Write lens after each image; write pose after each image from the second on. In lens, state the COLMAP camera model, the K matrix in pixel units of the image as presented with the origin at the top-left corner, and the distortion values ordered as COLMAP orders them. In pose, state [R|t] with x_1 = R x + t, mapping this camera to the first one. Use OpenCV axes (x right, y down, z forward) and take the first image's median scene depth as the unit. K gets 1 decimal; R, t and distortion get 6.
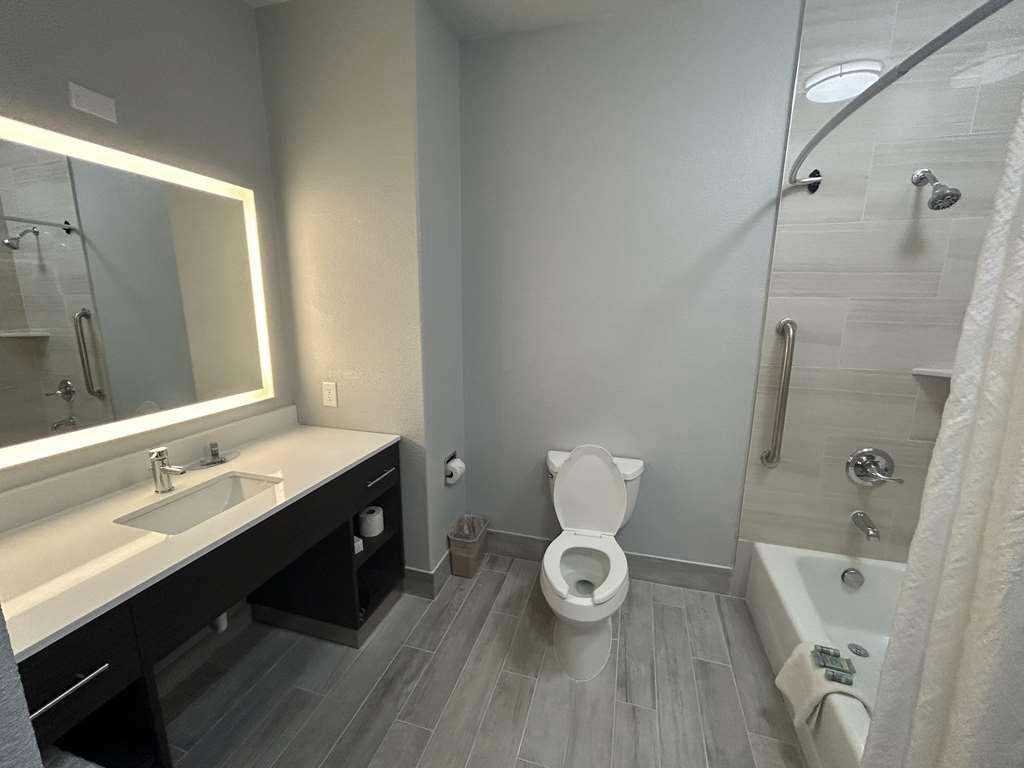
lens RADIAL K [[414.6, 0, 512.0], [0, 414.6, 384.0], [0, 0, 1]] dist [-0.002404, -0.000433]
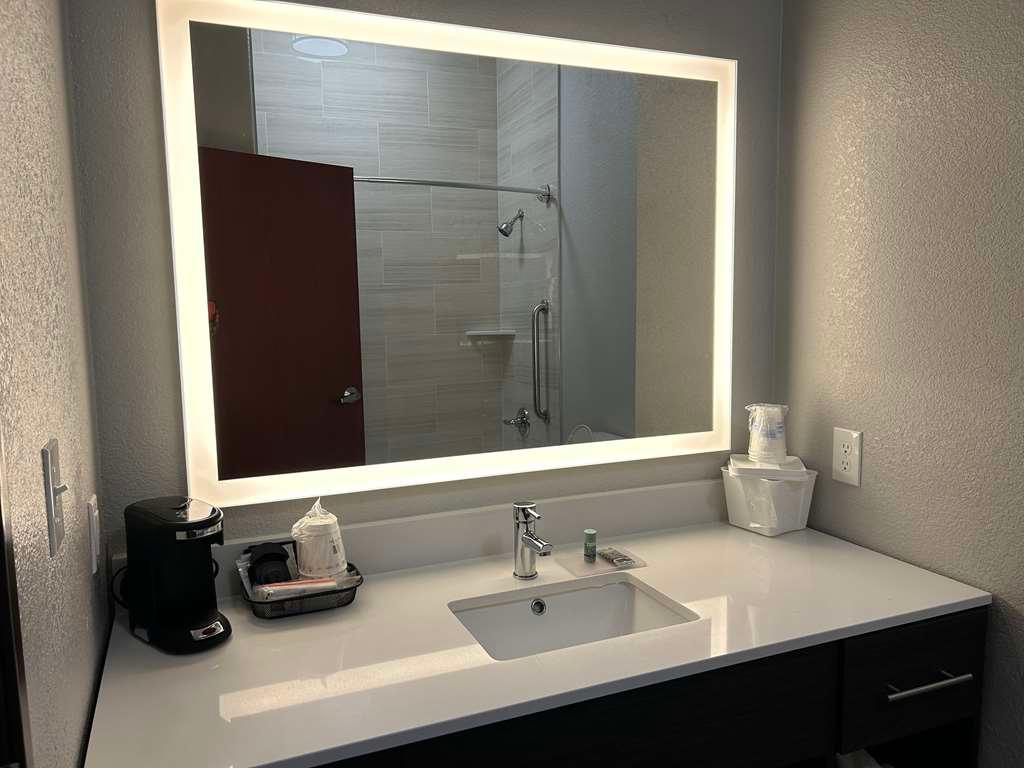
lens RADIAL K [[770.6, 0, 512.0], [0, 770.6, 384.0], [0, 0, 1]] dist [0.073831, -0.102937]
pose [[0.653402, 0.078302, -0.752951, -0.028152], [-0.140821, 0.989848, -0.019265, 0.007080], [0.743798, 0.118619, 0.657795, 0.177434]]
